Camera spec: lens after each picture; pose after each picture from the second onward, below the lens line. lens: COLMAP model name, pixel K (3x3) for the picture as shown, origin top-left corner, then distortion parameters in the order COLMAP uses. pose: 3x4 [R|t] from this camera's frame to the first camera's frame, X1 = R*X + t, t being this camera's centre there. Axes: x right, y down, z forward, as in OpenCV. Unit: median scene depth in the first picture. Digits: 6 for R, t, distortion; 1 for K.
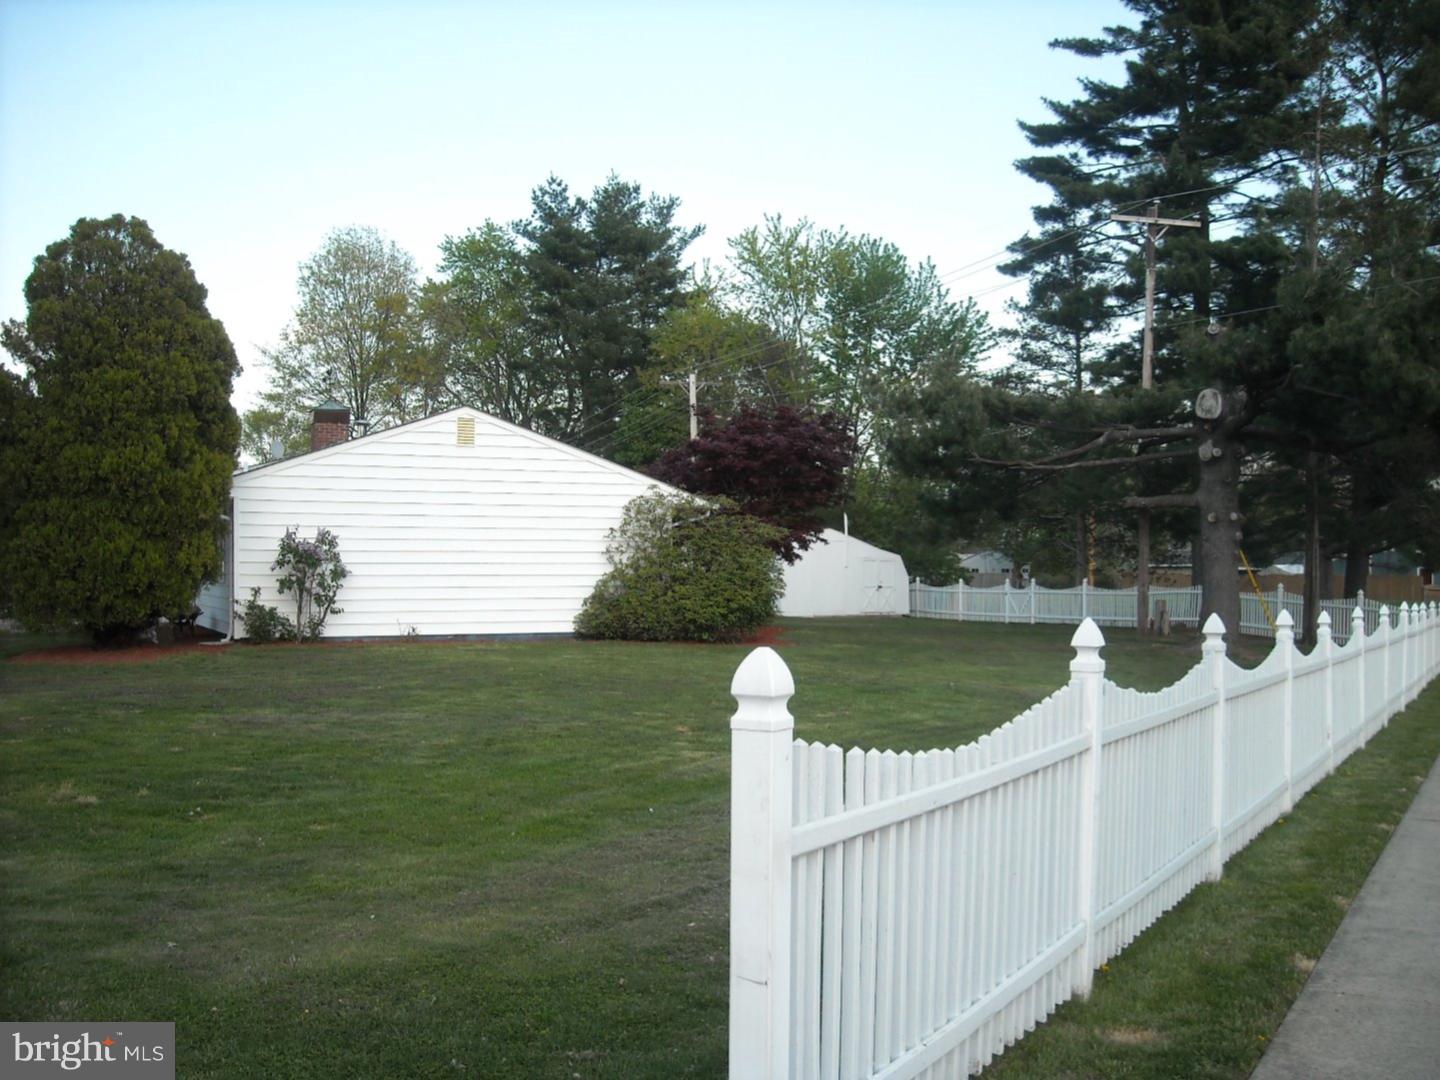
lens RADIAL K [[1428.2, 0, 720.0], [0, 1428.2, 540.0], [0, 0, 1]] dist [-0.147895, 0.018194]
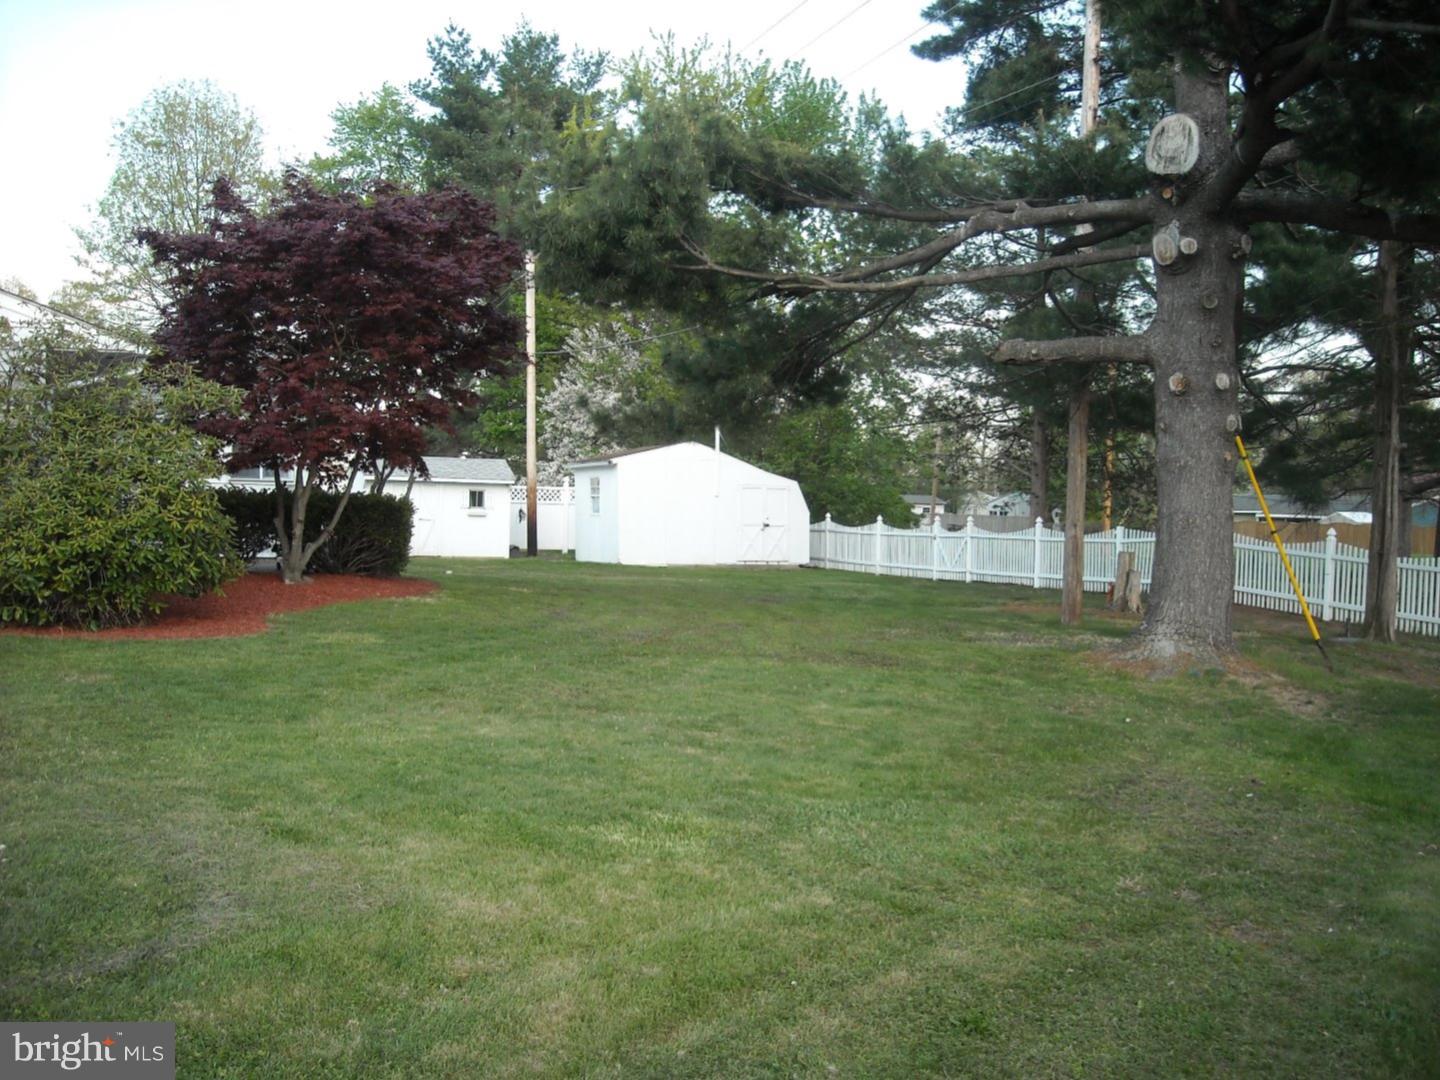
lens RADIAL K [[1428.2, 0, 720.0], [0, 1428.2, 540.0], [0, 0, 1]] dist [-0.147895, 0.018194]
pose [[0.998914, 0.015511, -0.043939, 0.080105], [-0.013682, 0.999039, 0.041630, 0.007185], [0.044543, -0.040984, 0.998166, 0.189615]]
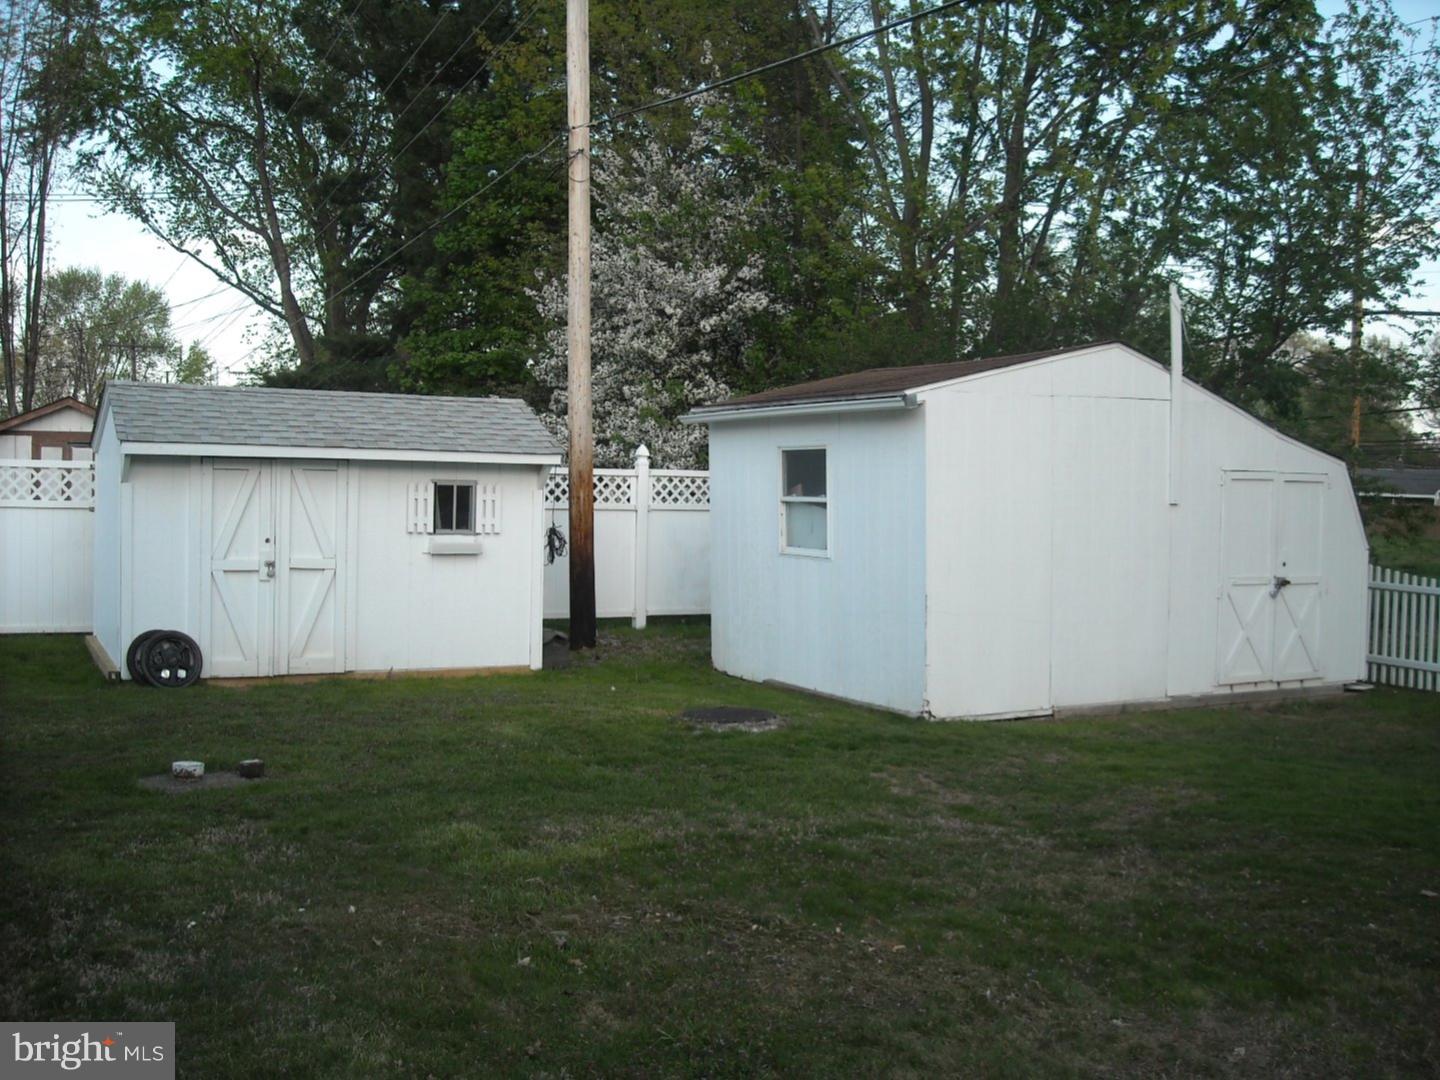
lens RADIAL K [[1428.2, 0, 720.0], [0, 1428.2, 540.0], [0, 0, 1]] dist [-0.147895, 0.018194]
pose [[0.999449, 0.010918, 0.031335, 0.002278], [-0.013044, 0.997568, 0.068470, 0.006238], [-0.030511, -0.068841, 0.997161, 0.499208]]
